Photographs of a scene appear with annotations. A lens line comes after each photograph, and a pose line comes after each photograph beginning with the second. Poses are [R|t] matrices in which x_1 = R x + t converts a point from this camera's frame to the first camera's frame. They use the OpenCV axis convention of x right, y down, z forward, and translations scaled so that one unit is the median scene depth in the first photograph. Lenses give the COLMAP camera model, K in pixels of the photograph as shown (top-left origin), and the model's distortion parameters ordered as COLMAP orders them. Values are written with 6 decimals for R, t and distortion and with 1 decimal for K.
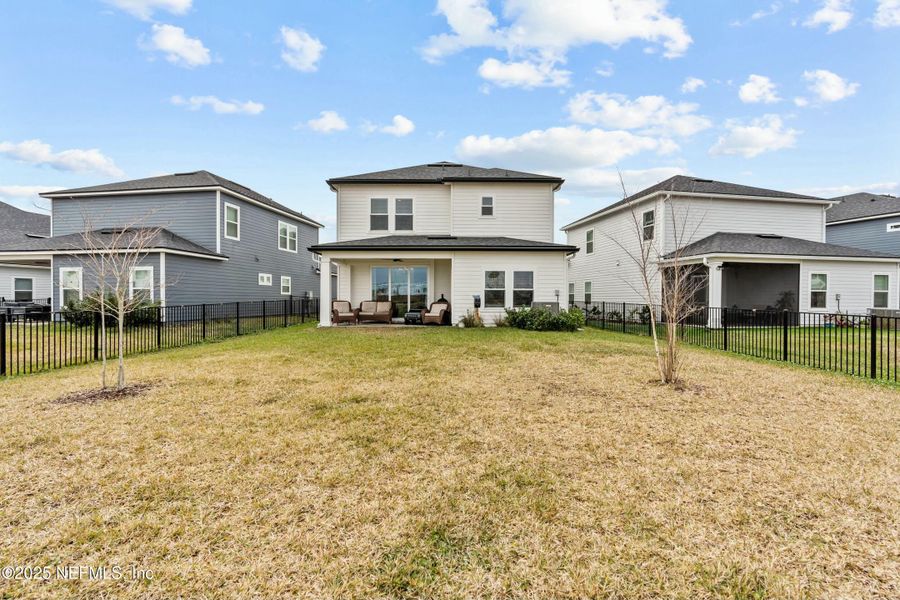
lens RADIAL K [[407.1, 0, 449.6], [0, 407.1, 301.1], [0, 0, 1]] dist [-0.010488, 0.003236]
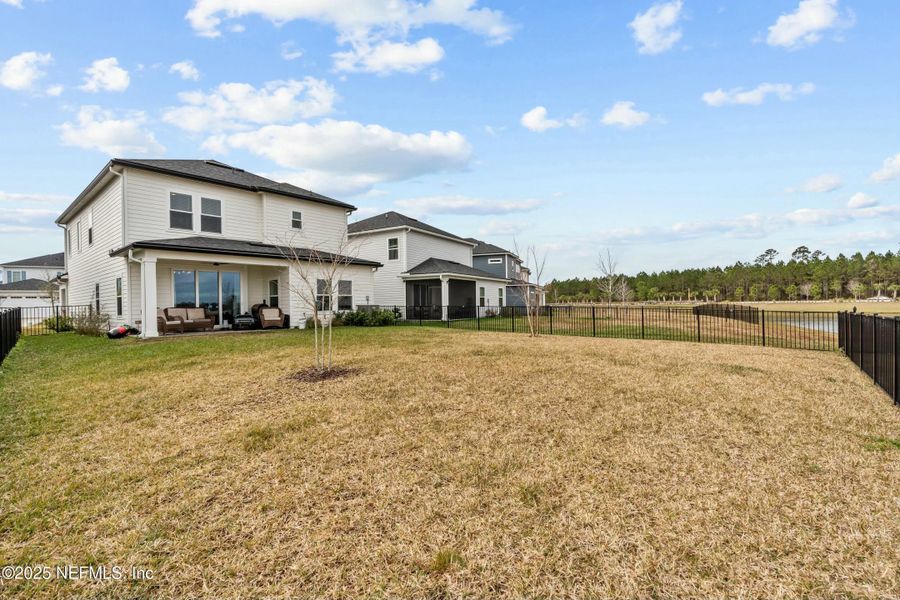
lens RADIAL K [[407.1, 0, 453.9], [0, 407.1, 302.3], [0, 0, 1]] dist [-0.010488, 0.003236]
pose [[0.648674, -0.008965, 0.761013, -0.475688], [0.020405, 0.999776, -0.005616, 0.005042], [-0.760793, 0.019171, 0.648712, -0.036594]]
